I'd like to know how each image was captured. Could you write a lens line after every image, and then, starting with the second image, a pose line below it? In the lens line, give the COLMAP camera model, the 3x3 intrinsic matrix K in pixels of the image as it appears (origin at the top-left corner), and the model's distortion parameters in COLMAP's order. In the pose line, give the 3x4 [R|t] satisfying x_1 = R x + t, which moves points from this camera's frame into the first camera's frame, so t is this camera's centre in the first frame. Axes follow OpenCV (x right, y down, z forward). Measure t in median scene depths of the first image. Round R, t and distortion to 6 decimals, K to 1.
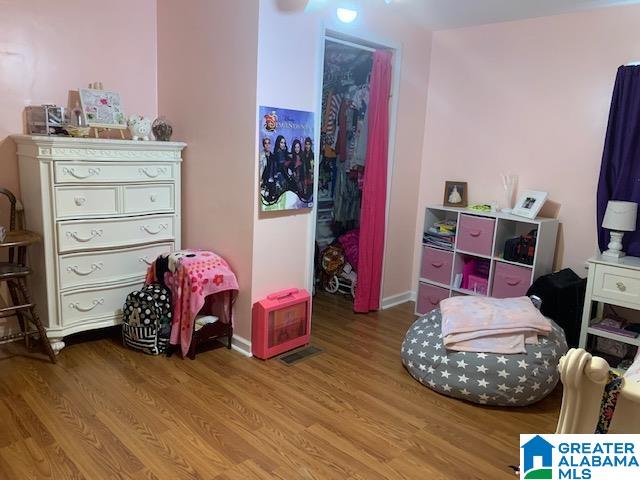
lens RADIAL K [[493.5, 0, 317.9], [0, 493.5, 236.7], [0, 0, 1]] dist [0.066745, -0.054127]
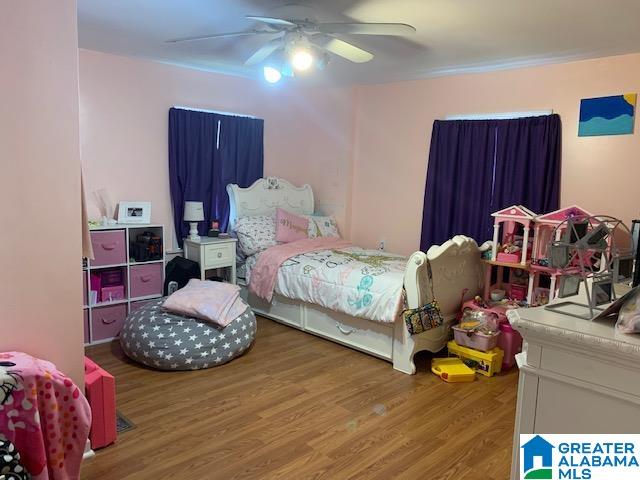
lens RADIAL K [[493.5, 0, 317.3], [0, 493.5, 244.3], [0, 0, 1]] dist [0.066745, -0.054127]
pose [[0.016326, -0.187680, 0.982095, -0.868969], [0.163288, 0.969539, 0.182566, -0.159627], [-0.986443, 0.157384, 0.046474, 0.610269]]
